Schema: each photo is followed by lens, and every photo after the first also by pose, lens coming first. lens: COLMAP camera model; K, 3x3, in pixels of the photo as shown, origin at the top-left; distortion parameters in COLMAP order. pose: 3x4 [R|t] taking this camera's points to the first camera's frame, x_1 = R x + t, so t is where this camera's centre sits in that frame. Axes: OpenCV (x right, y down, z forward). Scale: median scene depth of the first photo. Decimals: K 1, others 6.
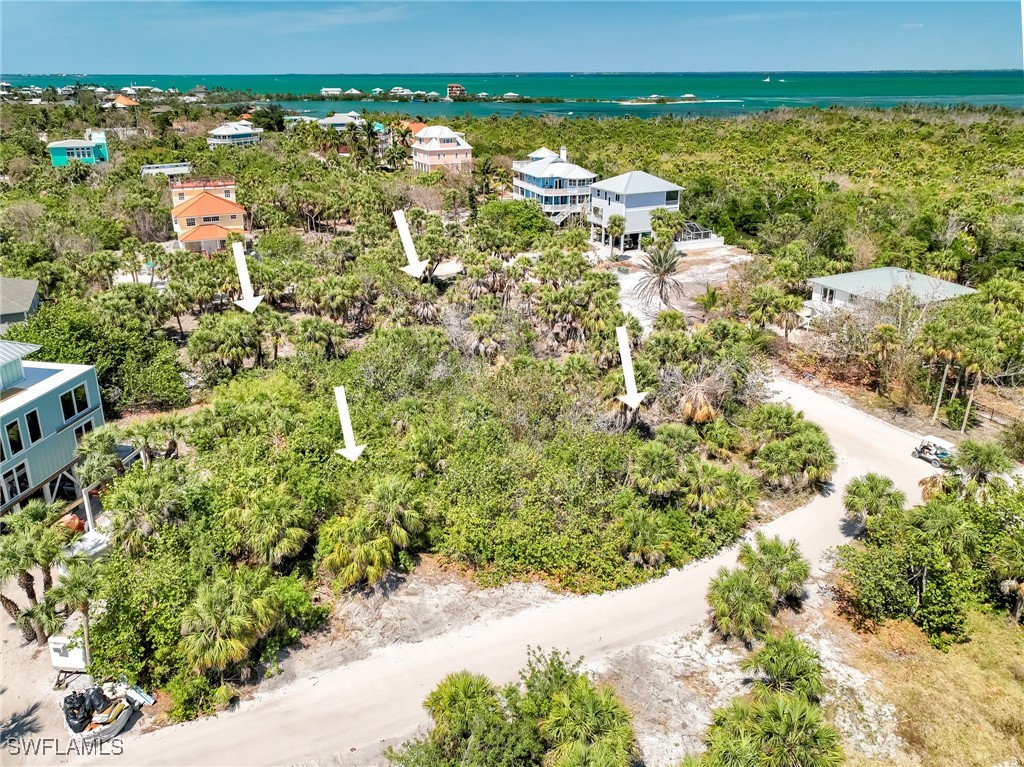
lens RADIAL K [[744.5, 0, 483.3], [0, 744.5, 313.2], [0, 0, 1]] dist [0.003254, 0.008024]
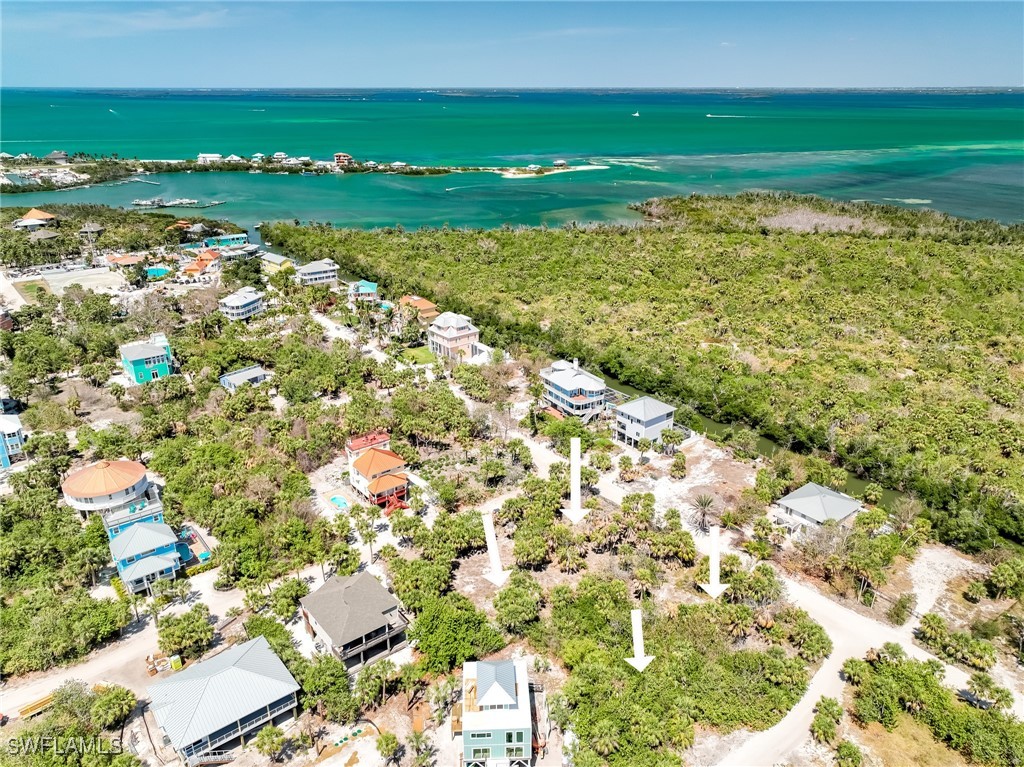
lens RADIAL K [[729.1, 0, 511.0], [0, 729.1, 388.1], [0, 0, 1]] dist [-0.002941, 0.020525]
pose [[0.972524, -0.086305, 0.216212, -0.591856], [0.069496, 0.994023, 0.084191, -0.549383], [-0.222186, -0.066851, 0.972710, -0.600377]]
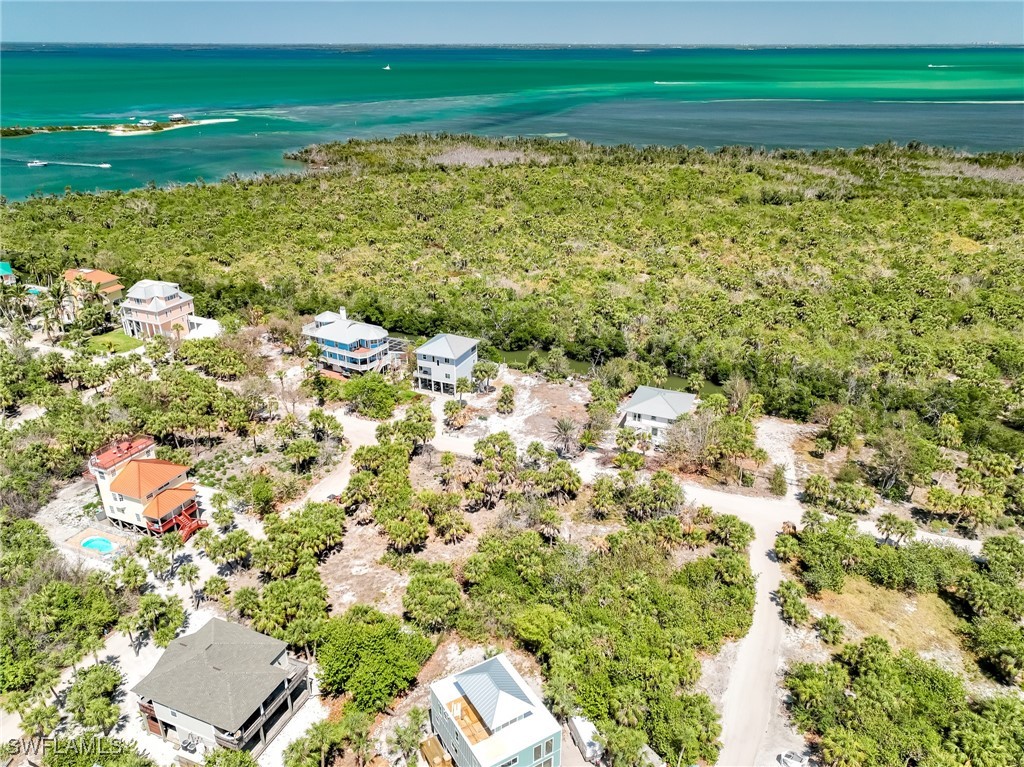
lens RADIAL K [[753.9, 0, 508.7], [0, 753.9, 383.4], [0, 0, 1]] dist [0.004656, 0.006958]
pose [[0.747997, -0.270798, 0.605945, -0.853915], [0.203674, 0.962581, 0.178758, -0.501999], [-0.631679, -0.010295, 0.775162, -0.188527]]
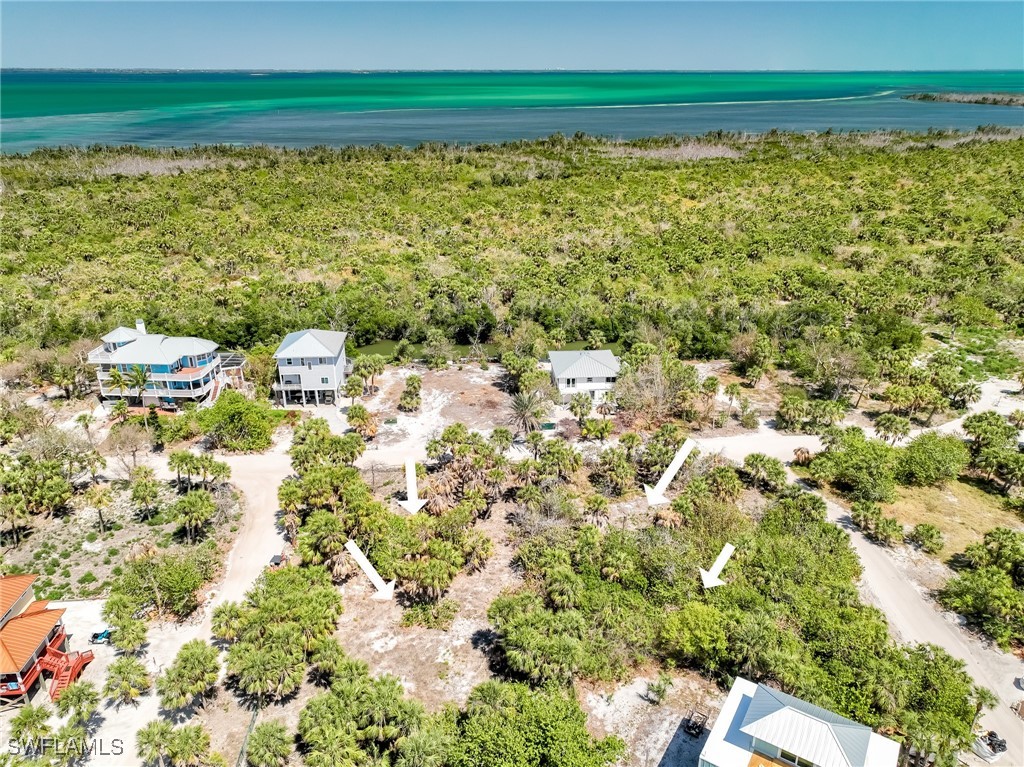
lens RADIAL K [[733.2, 0, 508.8], [0, 733.2, 396.7], [0, 0, 1]] dist [-0.003054, 0.021544]
pose [[0.370193, -0.377899, 0.848616, -0.928773], [0.287570, 0.915263, 0.282131, -0.485919], [-0.883324, 0.139594, 0.447496, 0.460863]]
